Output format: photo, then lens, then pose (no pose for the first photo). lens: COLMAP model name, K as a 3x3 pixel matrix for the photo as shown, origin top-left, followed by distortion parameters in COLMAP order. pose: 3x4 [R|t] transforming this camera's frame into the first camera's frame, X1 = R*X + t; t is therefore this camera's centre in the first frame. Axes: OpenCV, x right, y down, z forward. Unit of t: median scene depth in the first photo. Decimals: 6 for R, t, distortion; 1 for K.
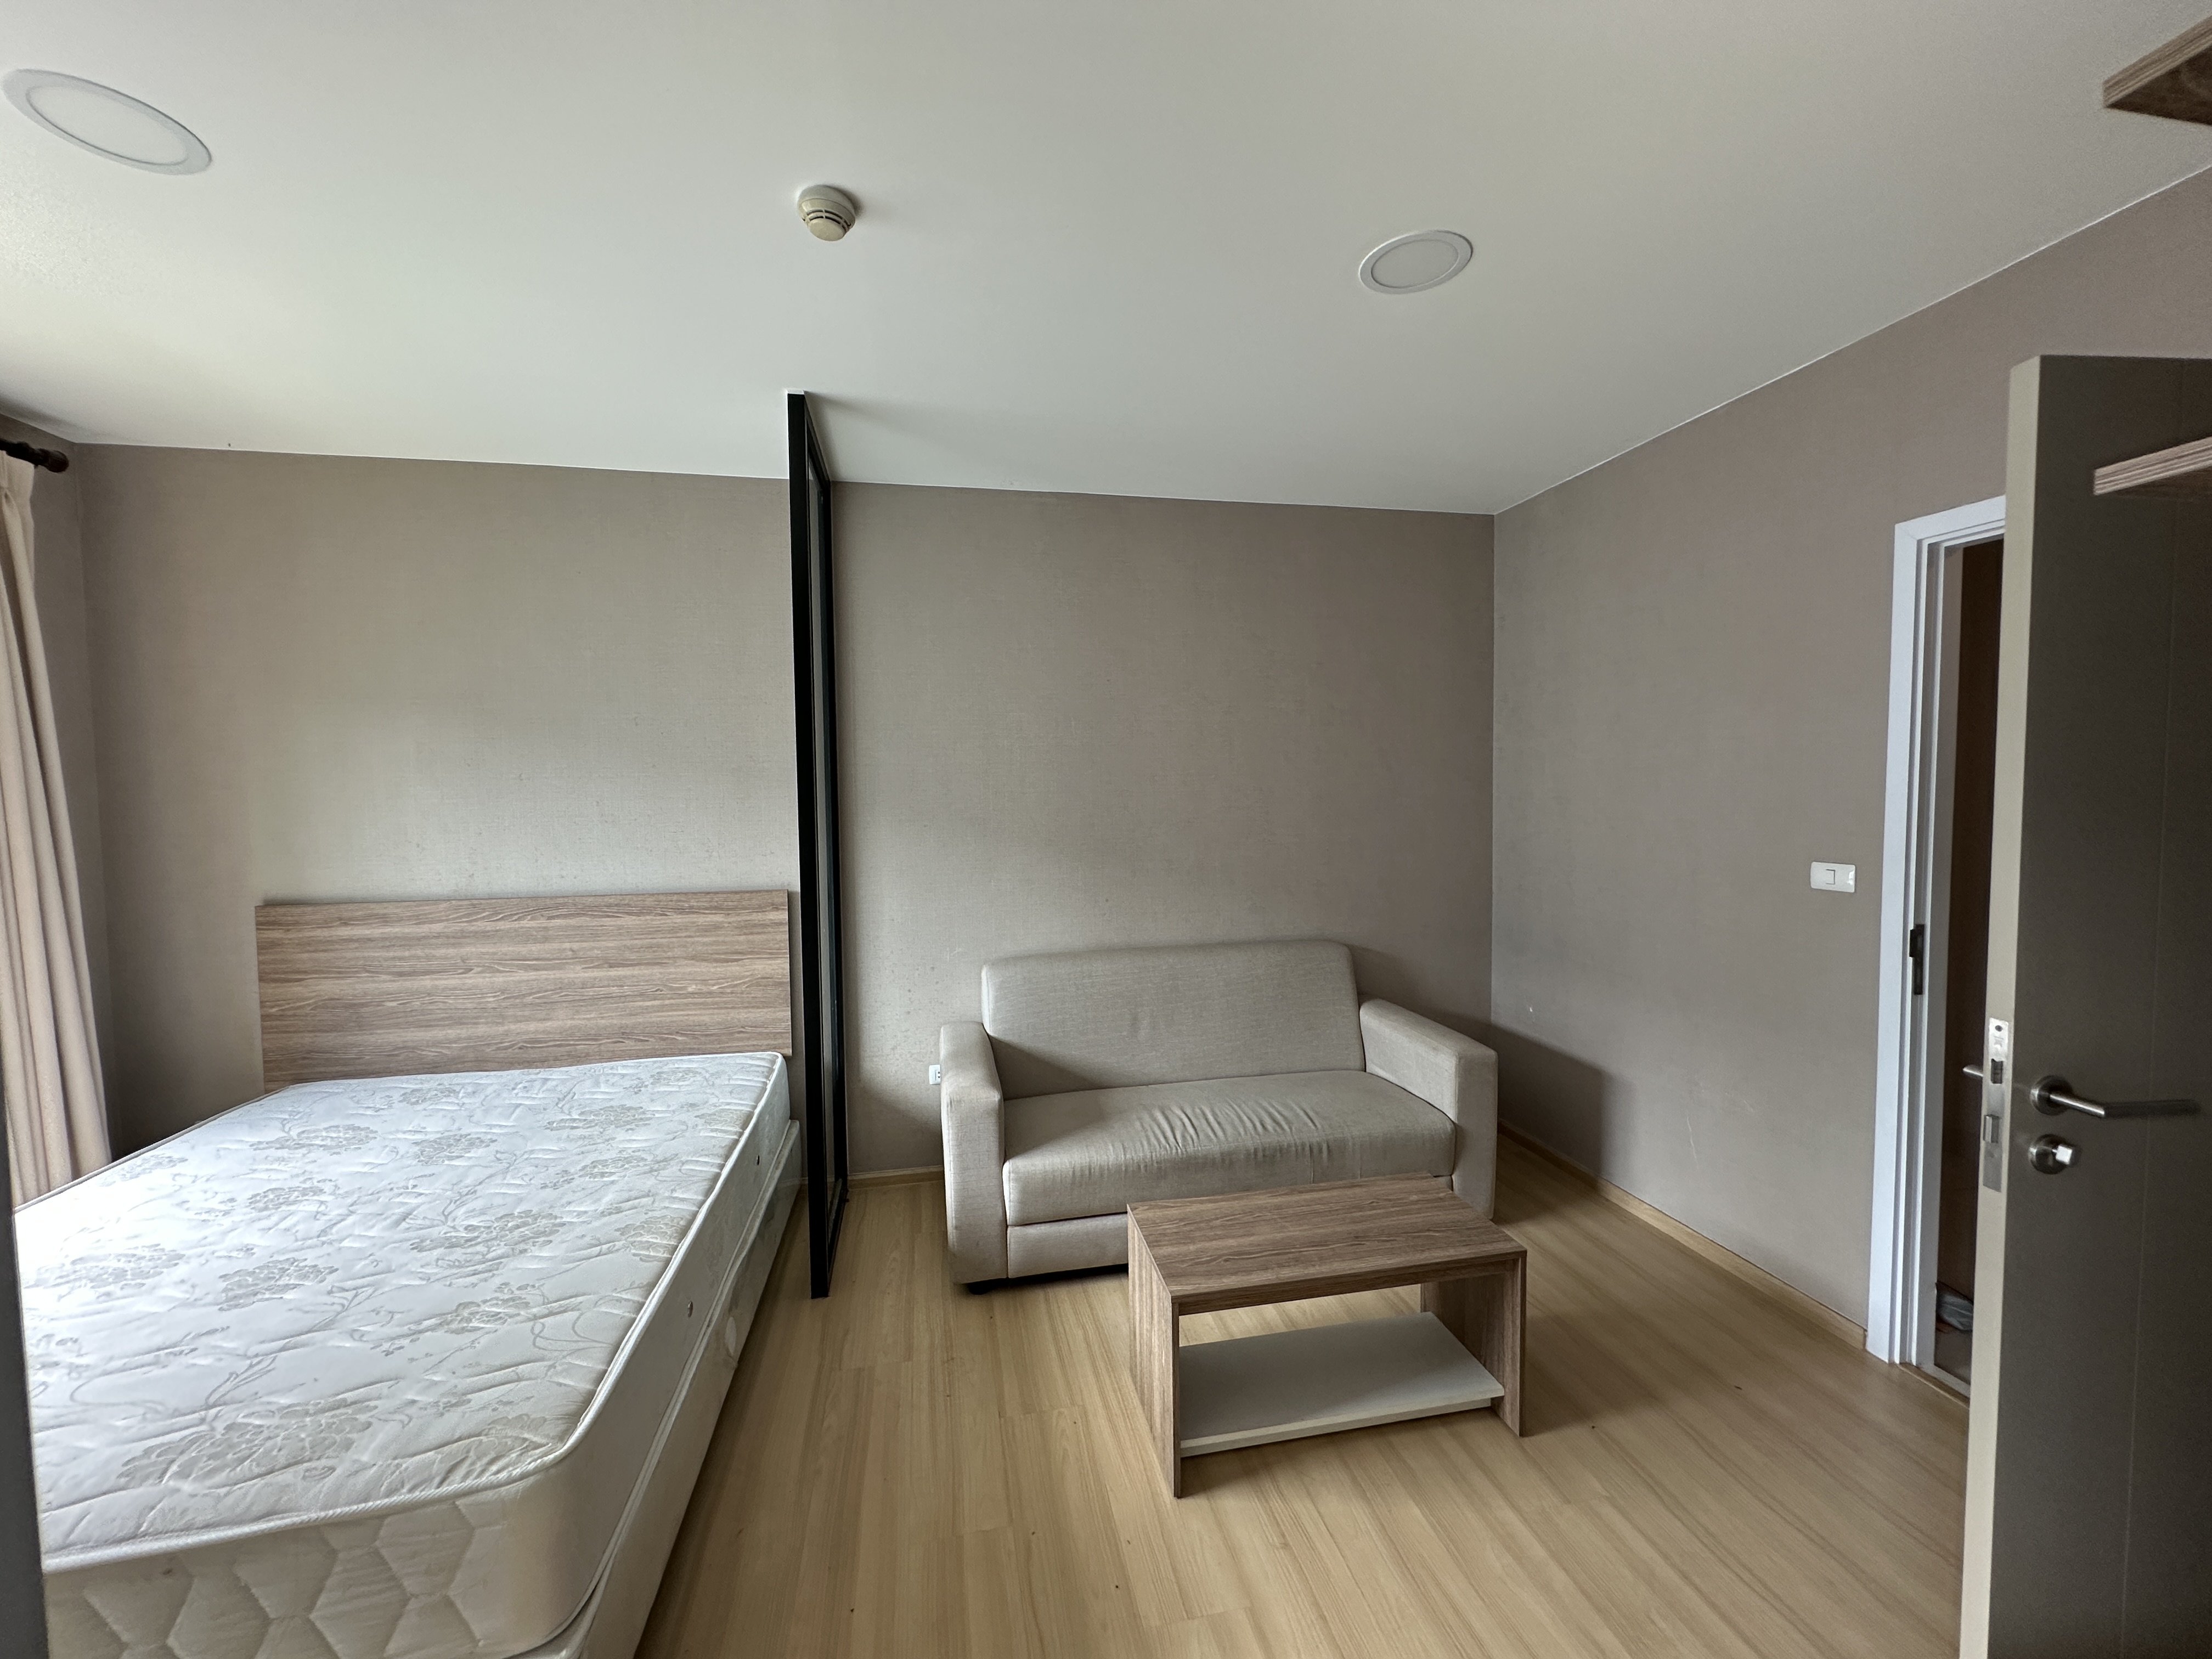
lens RADIAL K [[876.2, 0, 1106.0], [0, 876.2, 829.5], [0, 0, 1]] dist [-0.010054, 0.000134]
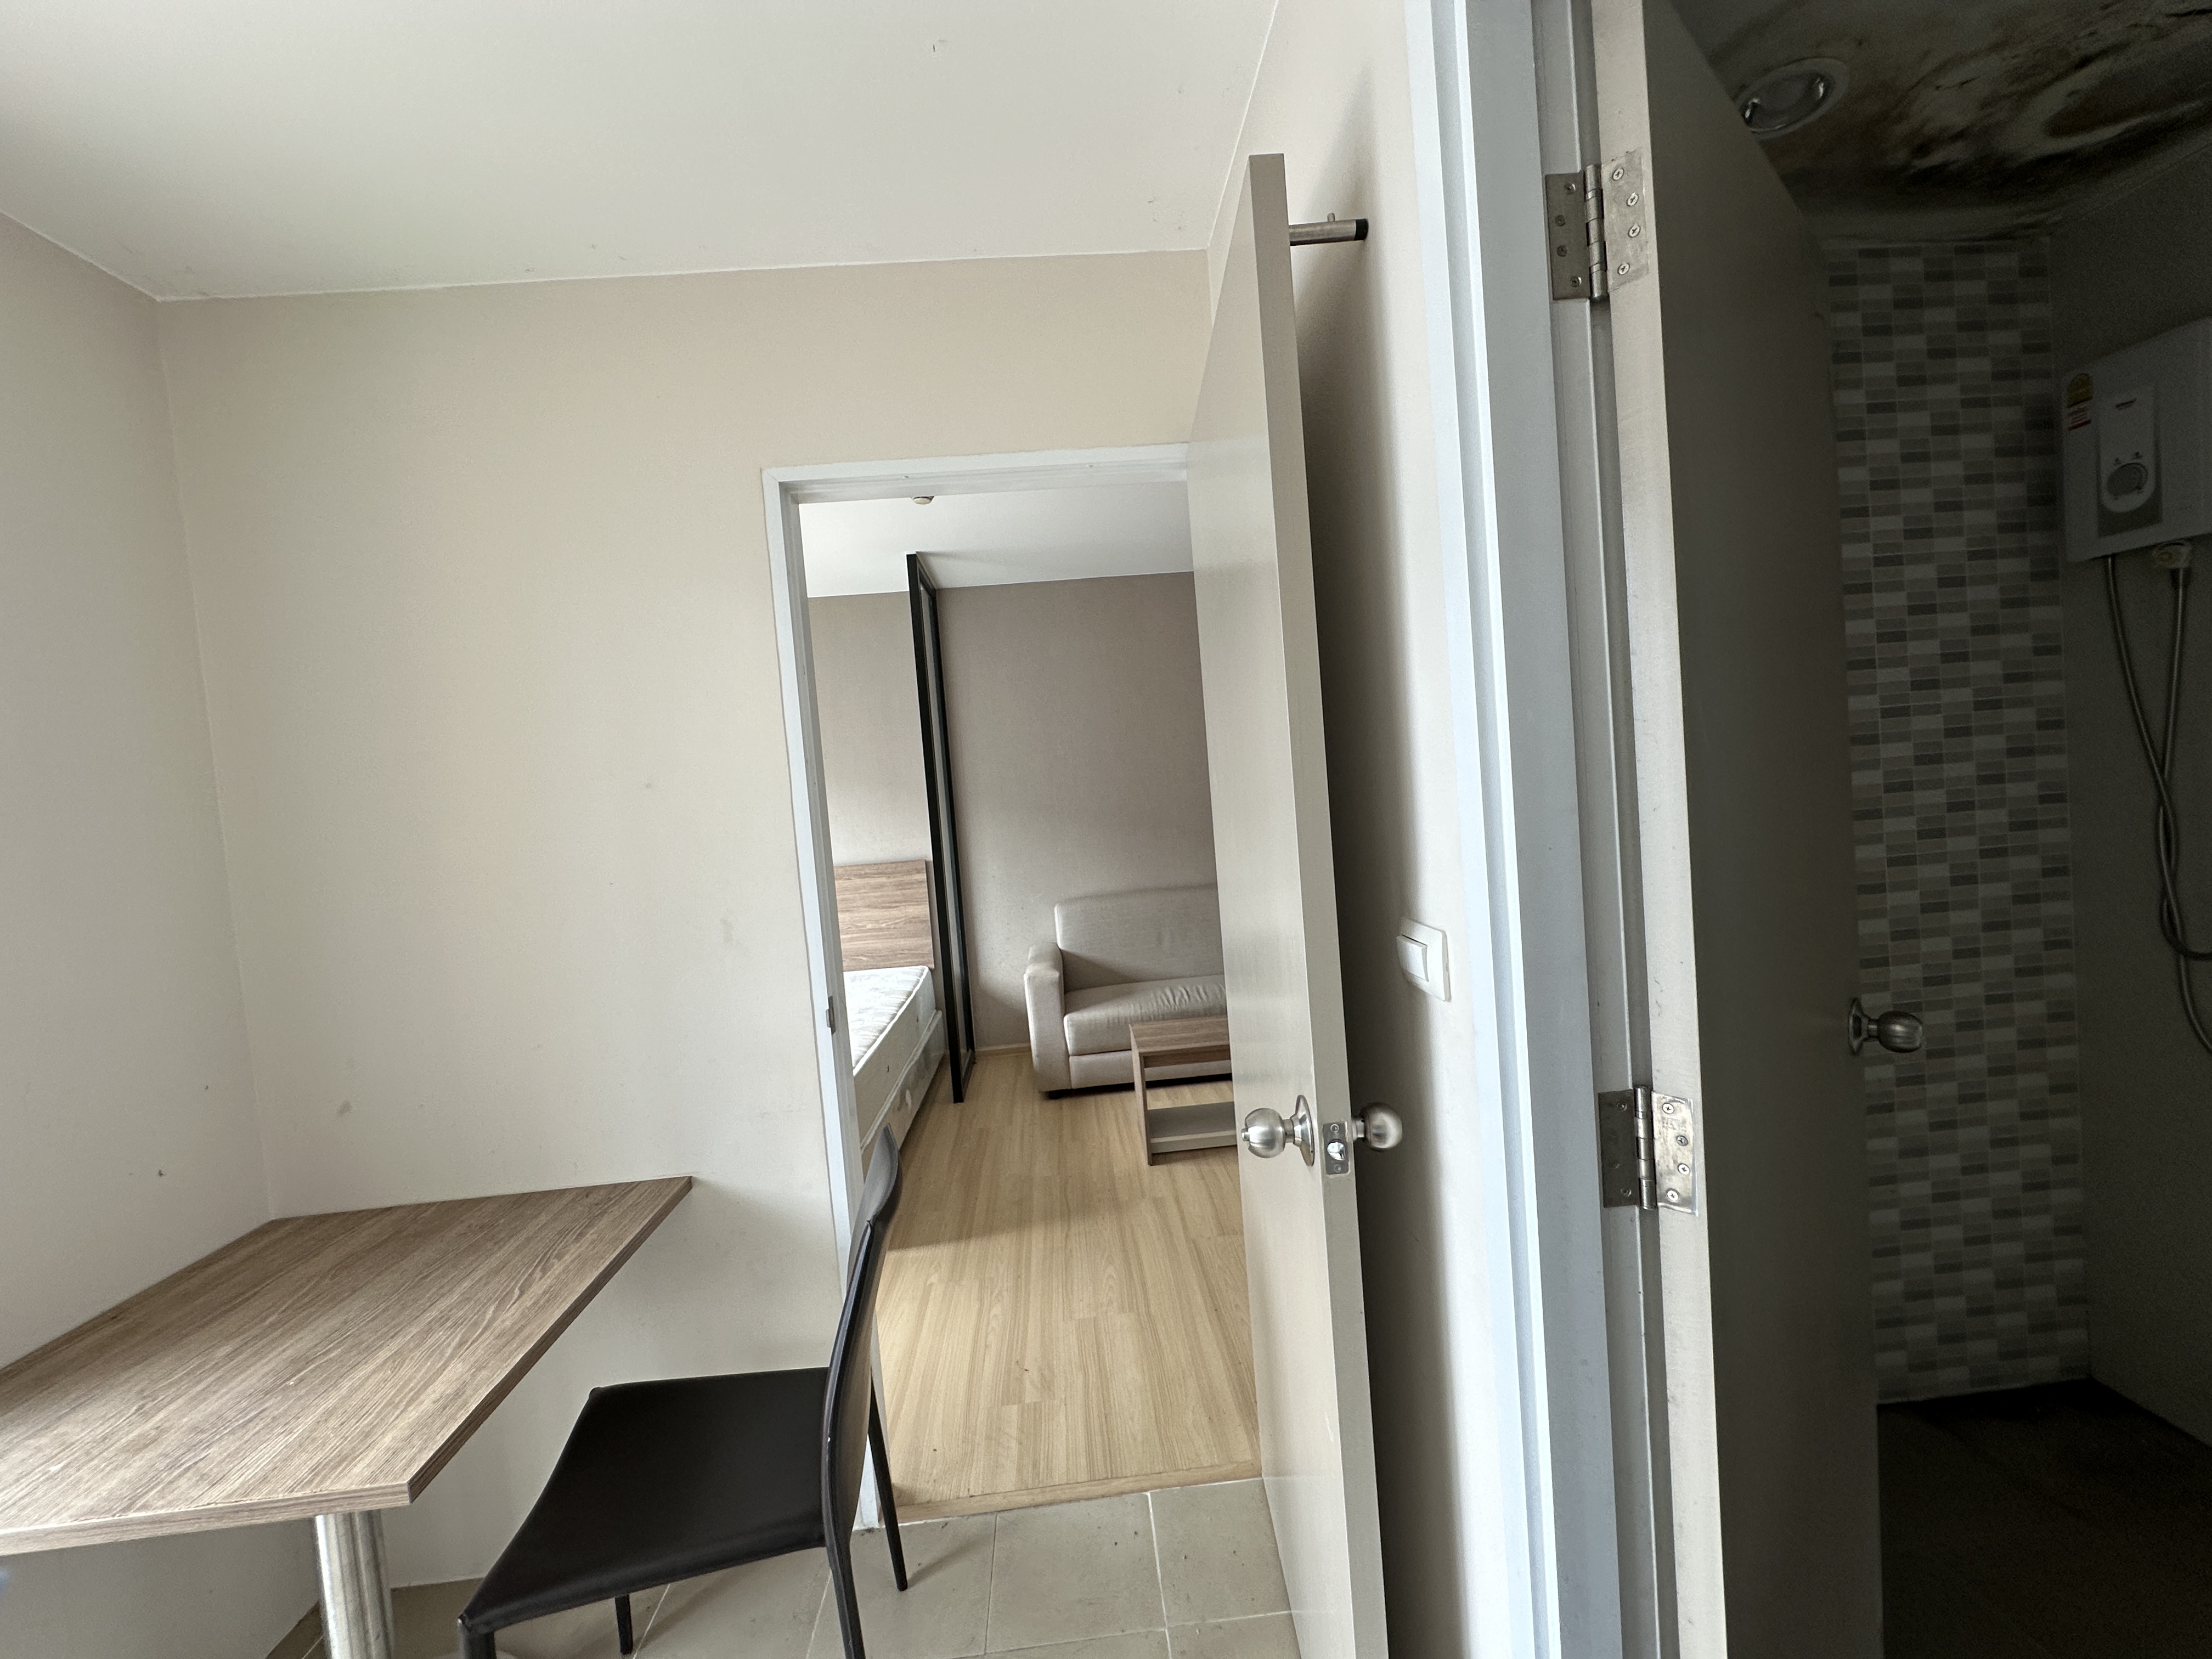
lens RADIAL K [[876.2, 0, 1106.0], [0, 876.2, 829.5], [0, 0, 1]] dist [-0.010054, 0.000134]
pose [[0.987861, -0.060600, -0.143030, 0.204863], [0.061187, 0.998126, -0.000298, 0.043852], [0.142780, -0.008457, 0.989718, -0.563652]]
